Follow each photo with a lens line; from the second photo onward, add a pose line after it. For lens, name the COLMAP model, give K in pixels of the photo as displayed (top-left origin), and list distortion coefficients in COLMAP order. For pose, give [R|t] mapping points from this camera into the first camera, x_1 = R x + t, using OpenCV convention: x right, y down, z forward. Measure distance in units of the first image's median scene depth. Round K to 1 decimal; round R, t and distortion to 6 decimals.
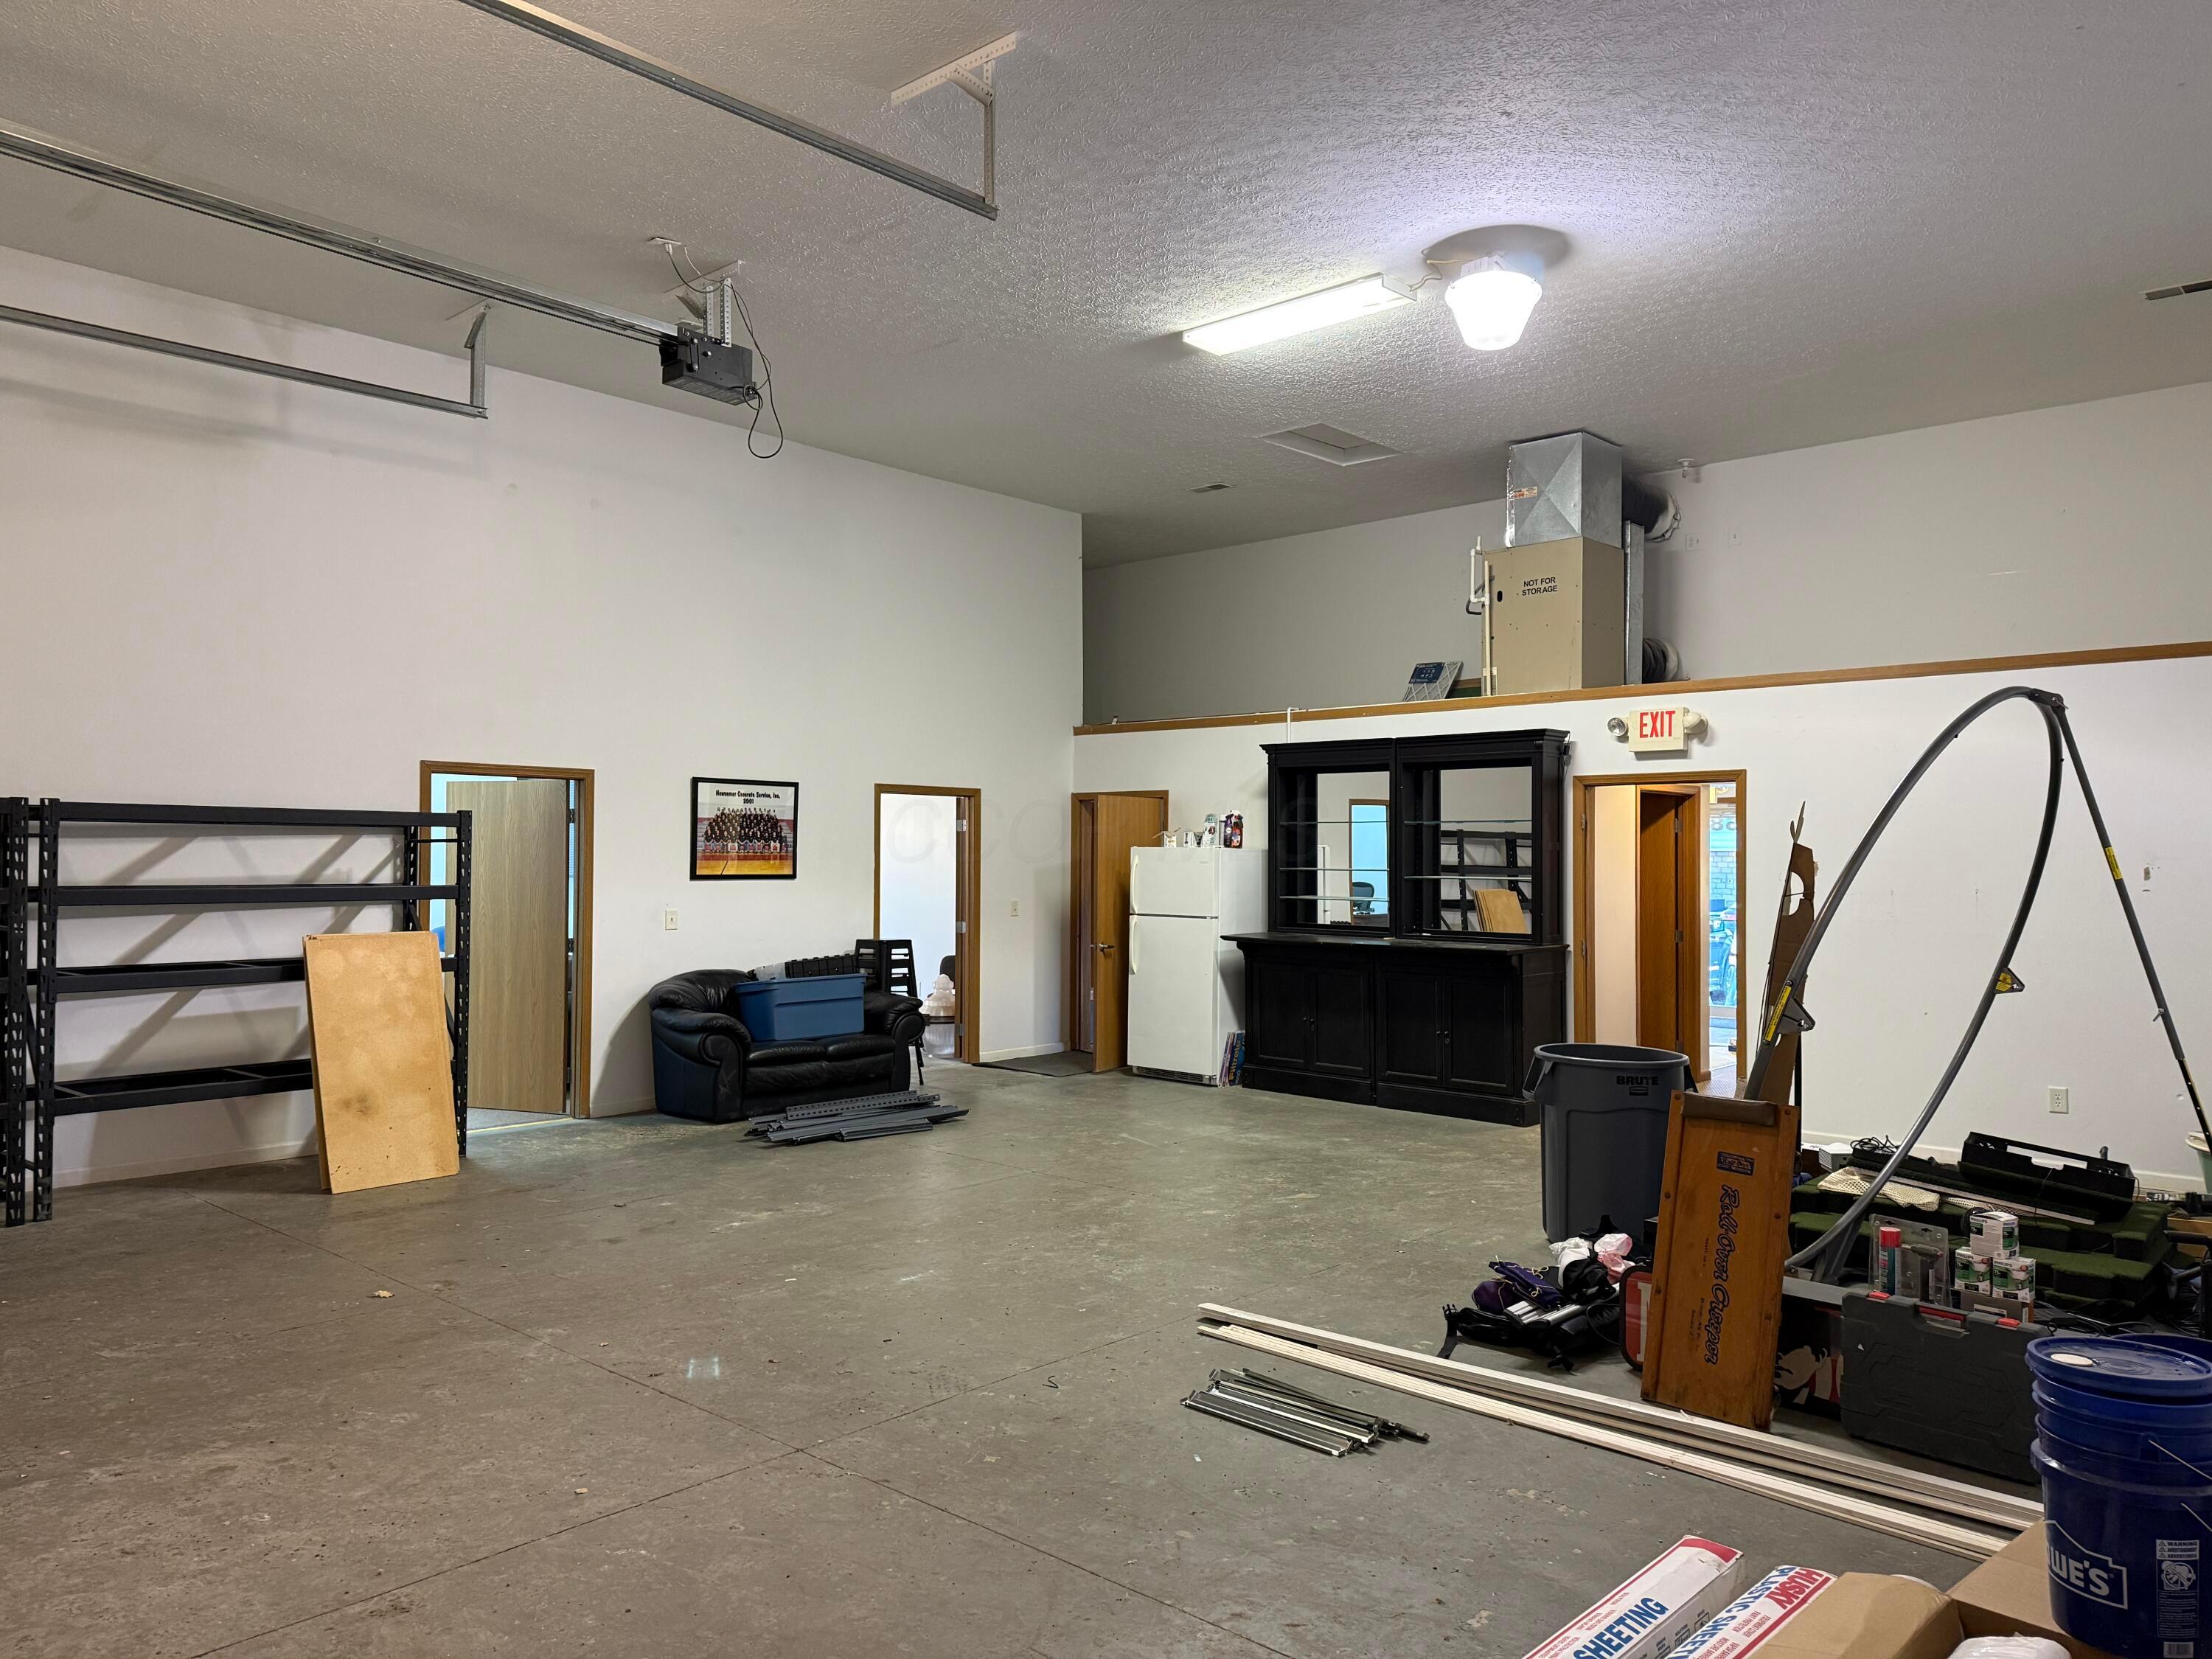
lens RADIAL K [[1568.7, 0, 1113.2], [0, 1568.7, 842.6], [0, 0, 1]] dist [0.035608, -0.021974]
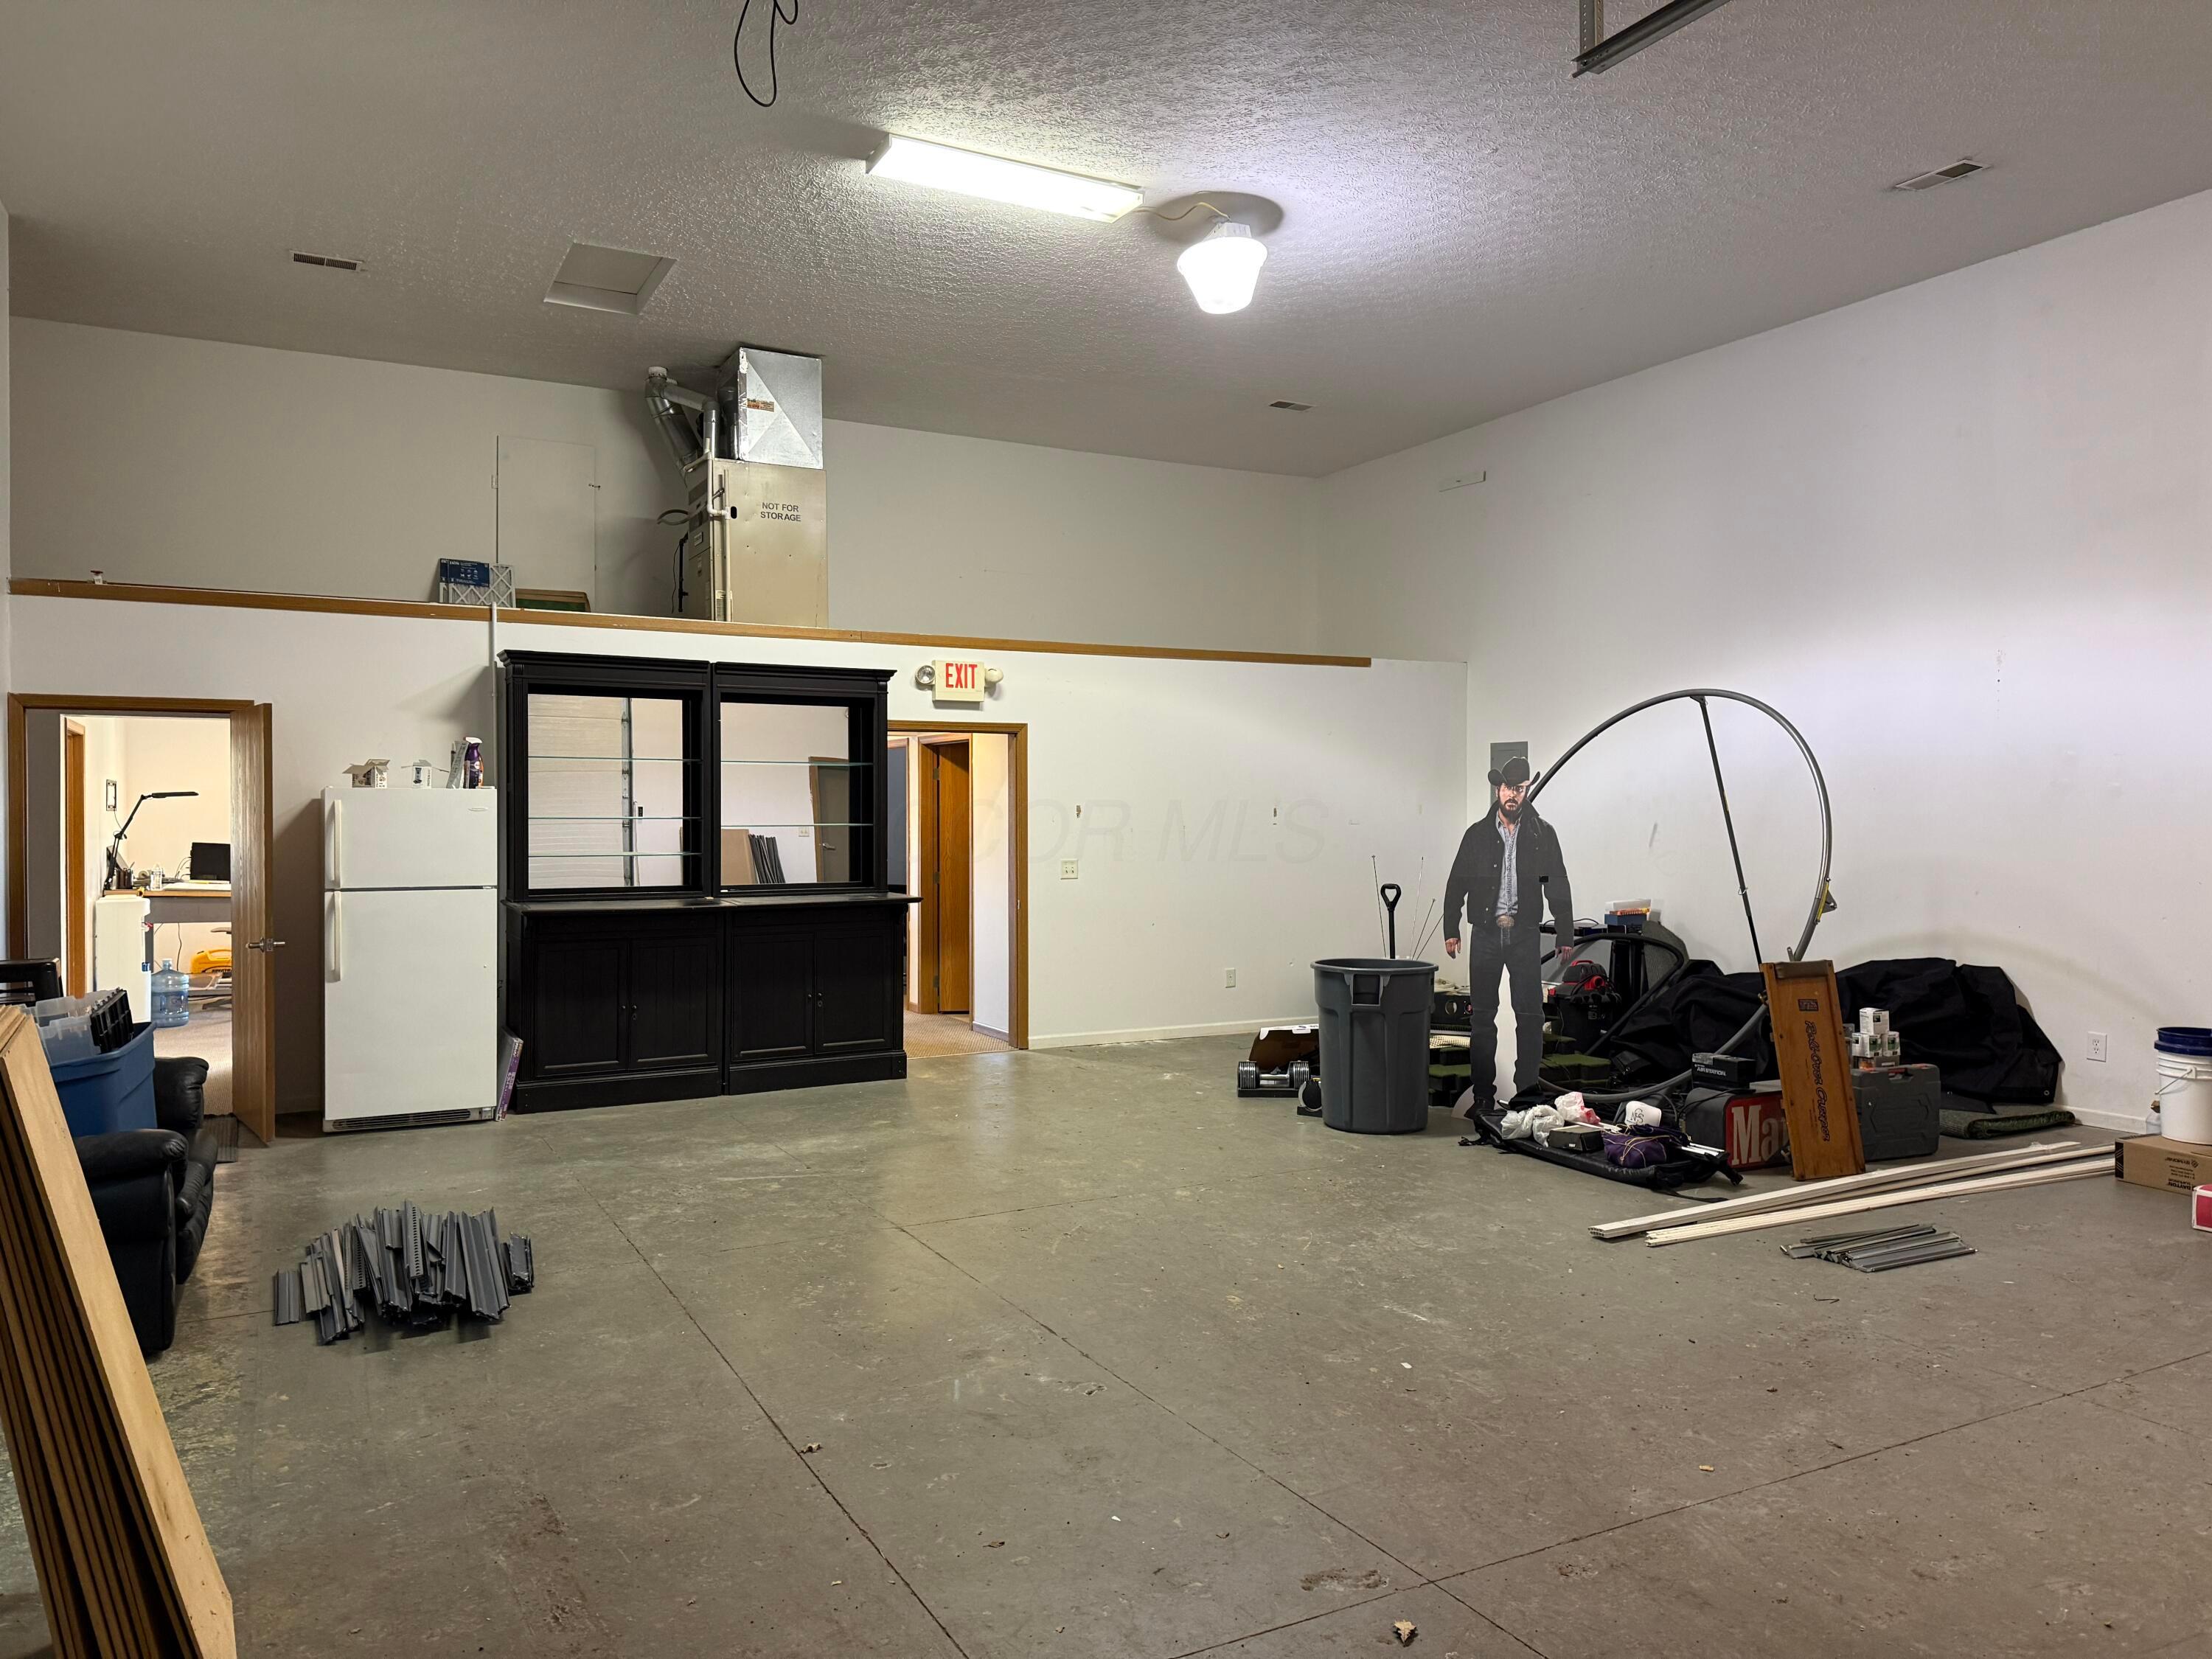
lens RADIAL K [[1568.7, 0, 1109.7], [0, 1568.7, 823.1], [0, 0, 1]] dist [0.035608, -0.021974]
pose [[0.319678, -0.007803, 0.947494, -0.605495], [-0.006204, 0.999927, 0.010328, 0.010922], [-0.947506, -0.009180, 0.319606, 0.574475]]
